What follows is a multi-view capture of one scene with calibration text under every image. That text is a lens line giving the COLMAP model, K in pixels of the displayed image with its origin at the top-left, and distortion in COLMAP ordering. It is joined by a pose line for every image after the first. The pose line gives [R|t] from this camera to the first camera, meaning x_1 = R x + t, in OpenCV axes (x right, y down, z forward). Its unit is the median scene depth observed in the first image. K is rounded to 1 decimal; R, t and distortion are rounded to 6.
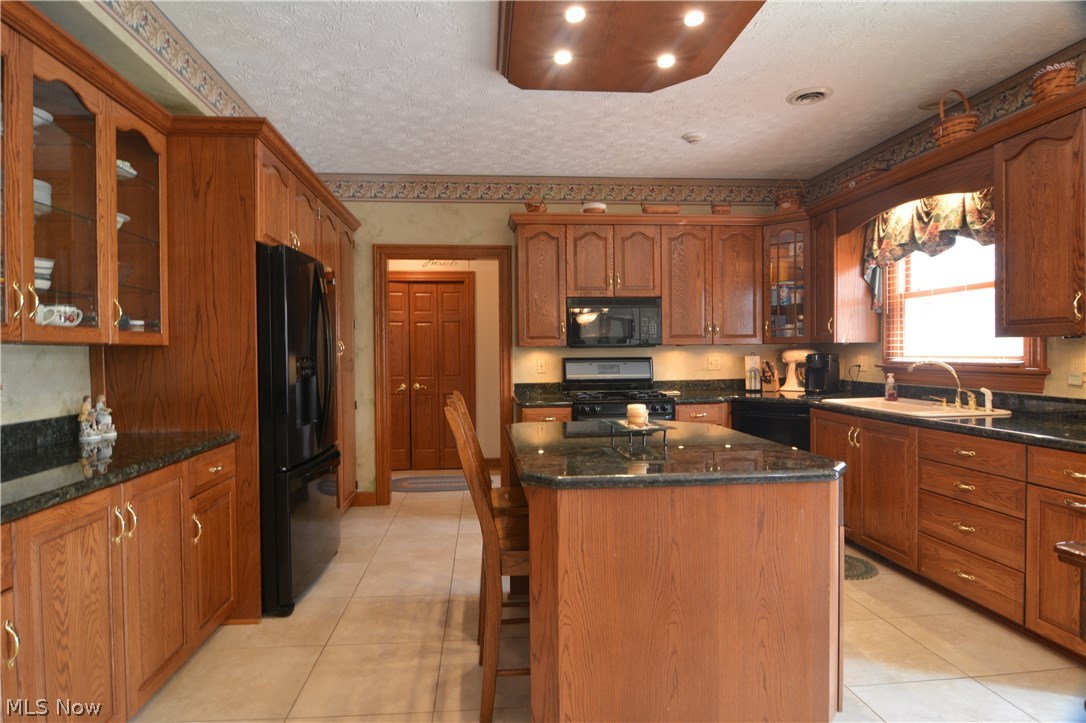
lens RADIAL K [[570.7, 0, 542.7], [0, 570.7, 360.4], [0, 0, 1]] dist [-0.017199, -0.004879]
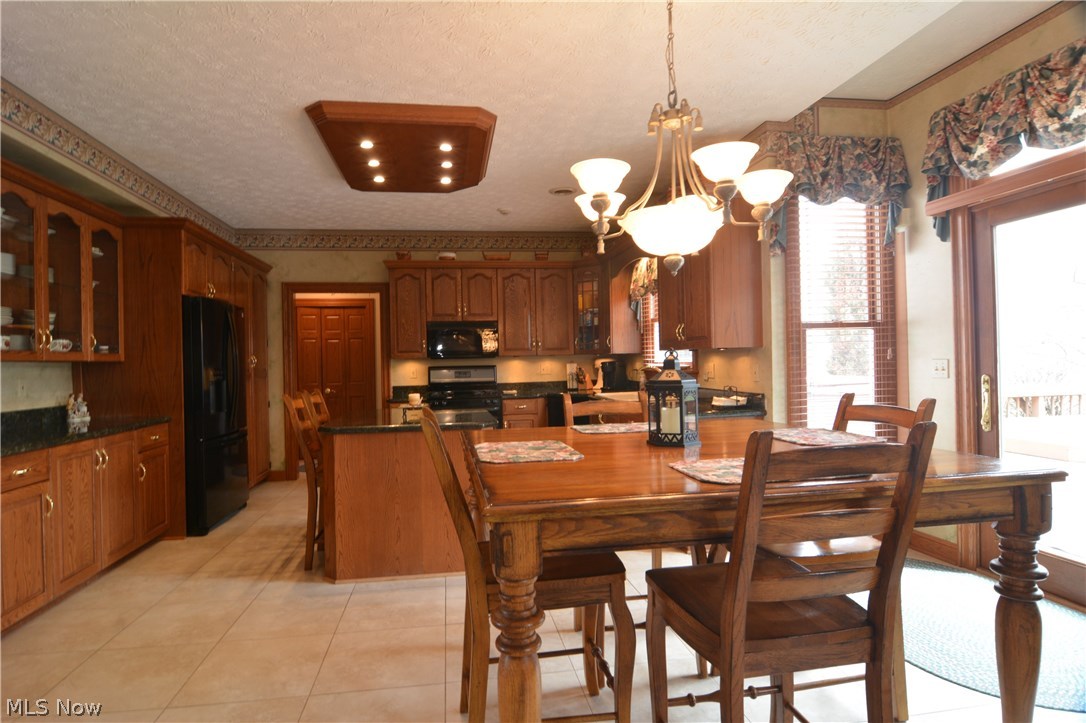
lens RADIAL K [[570.7, 0, 542.5], [0, 570.7, 360.3], [0, 0, 1]] dist [-0.017199, -0.004879]
pose [[0.997983, -0.011050, 0.062515, 0.374503], [0.012012, 0.999815, -0.015033, 0.007249], [-0.062337, 0.015753, 0.997931, -0.596449]]
